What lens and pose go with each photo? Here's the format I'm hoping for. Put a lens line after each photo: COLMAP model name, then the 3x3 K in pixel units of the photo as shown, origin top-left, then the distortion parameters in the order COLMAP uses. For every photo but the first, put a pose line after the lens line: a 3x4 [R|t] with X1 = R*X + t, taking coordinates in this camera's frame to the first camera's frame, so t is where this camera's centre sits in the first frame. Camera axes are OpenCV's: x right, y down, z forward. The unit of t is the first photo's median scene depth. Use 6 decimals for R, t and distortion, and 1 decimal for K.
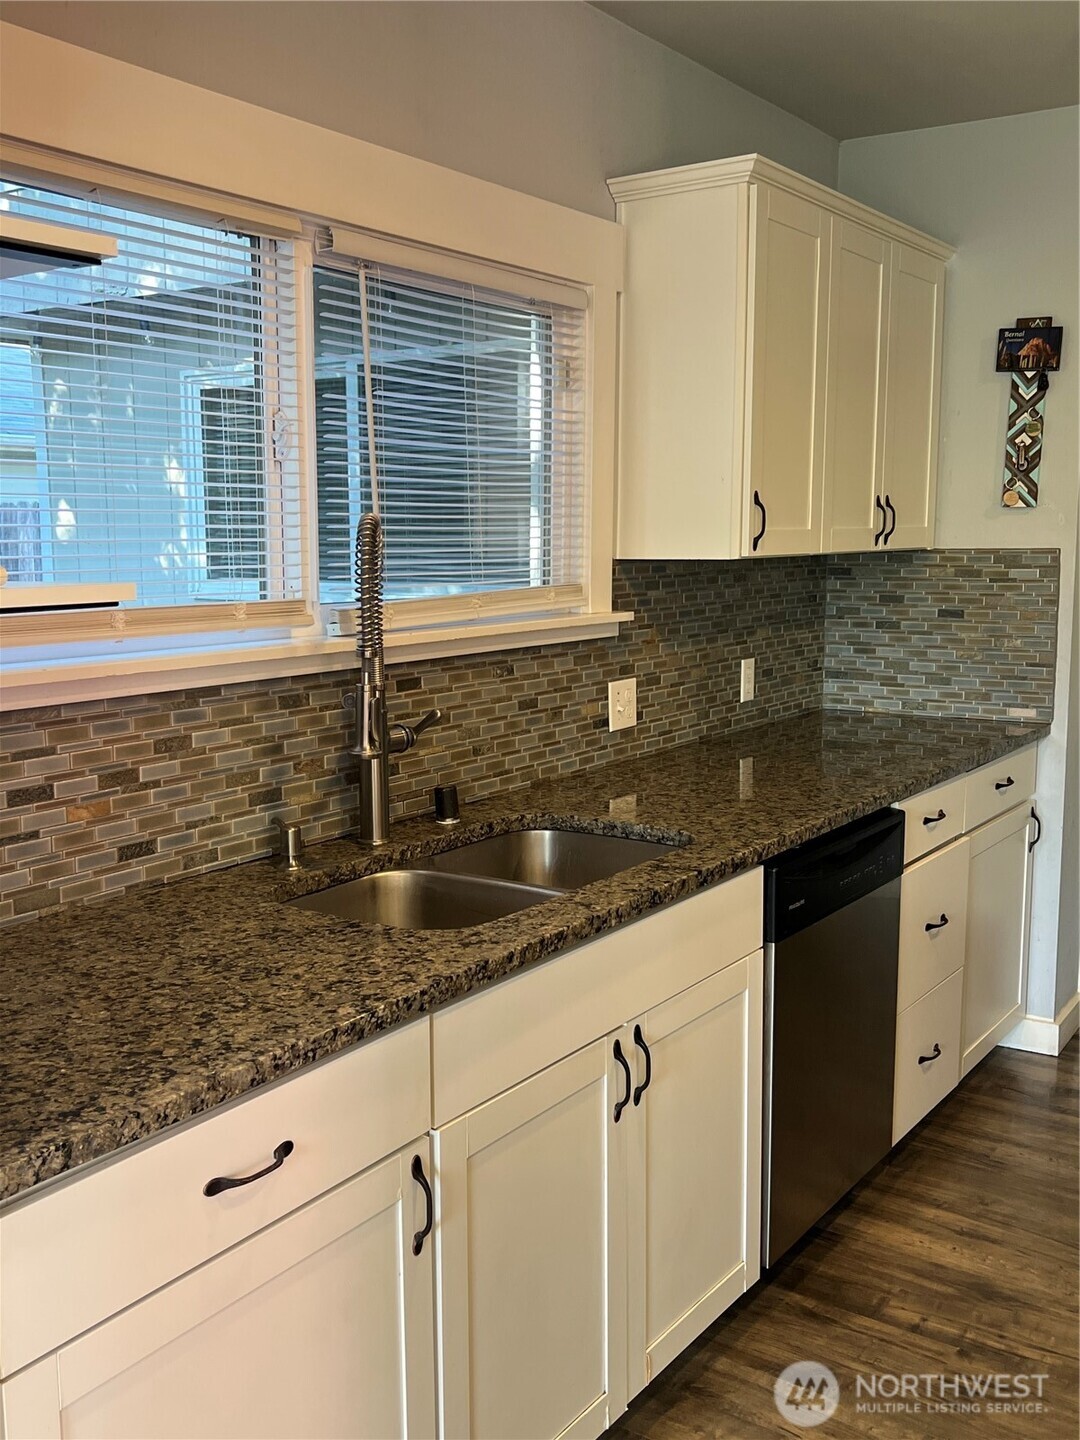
lens RADIAL K [[1379.1, 0, 530.7], [0, 1379.1, 734.8], [0, 0, 1]] dist [0.026437, 0.000000]
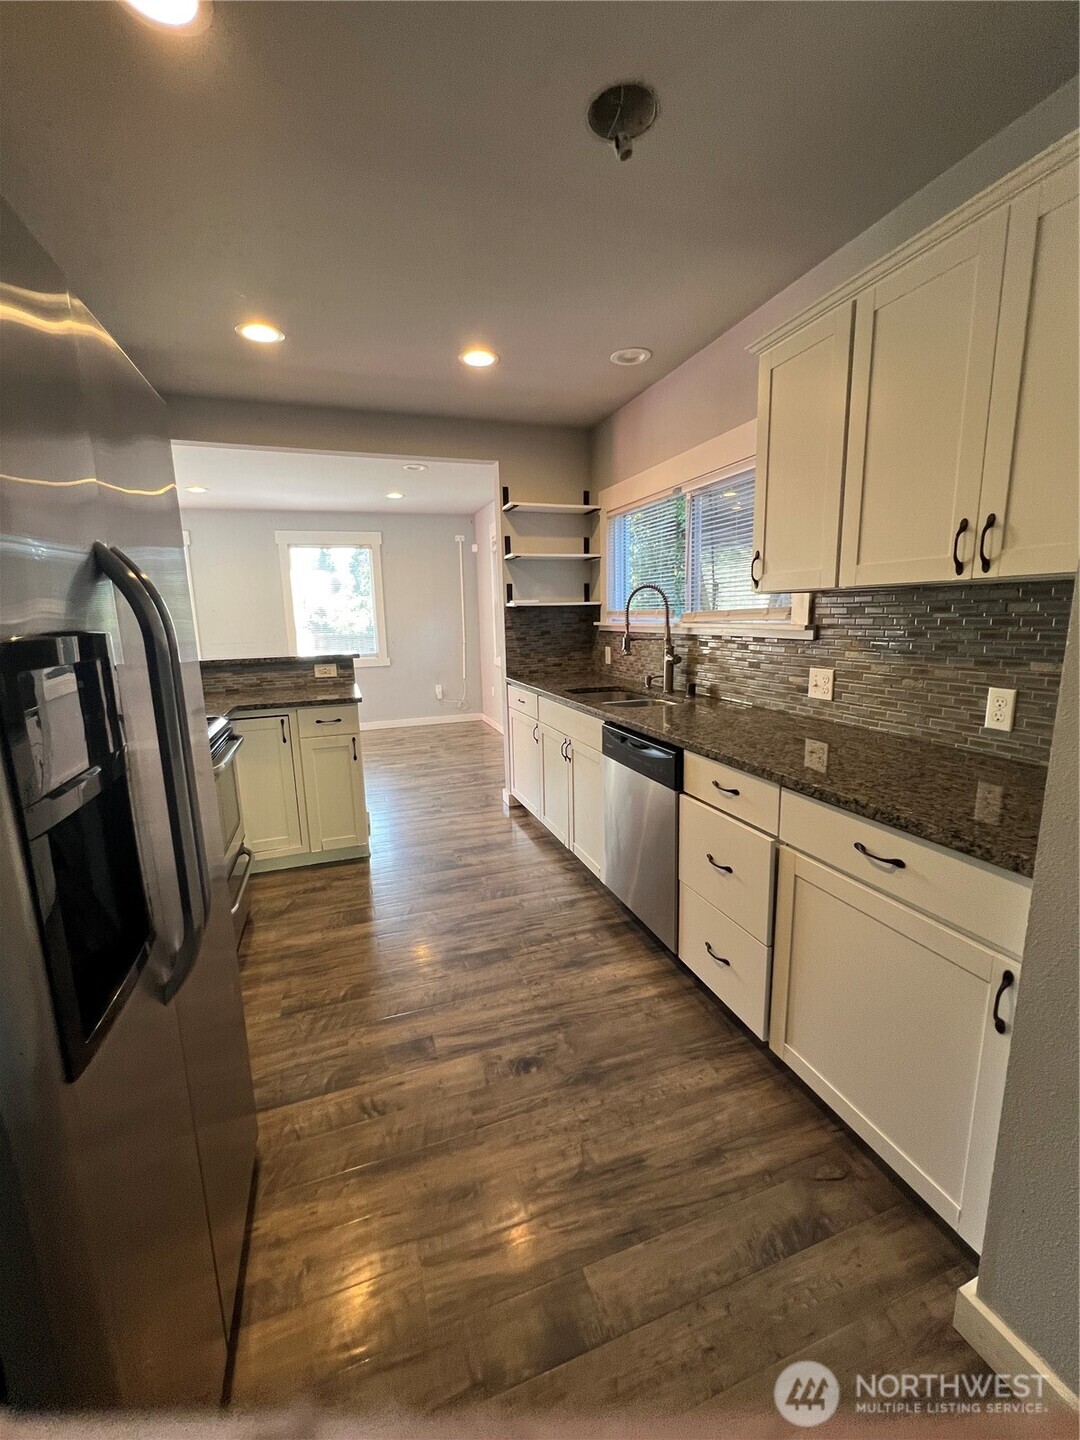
lens RADIAL K [[576.7, 0, 536.7], [0, 576.7, 719.5], [0, 0, 1]] dist [-0.011680, -0.000467]
pose [[-0.580037, 0.175849, -0.795383, 0.818836], [-0.081824, 0.958905, 0.271672, -0.140505], [0.810470, 0.222661, -0.541812, 1.123116]]
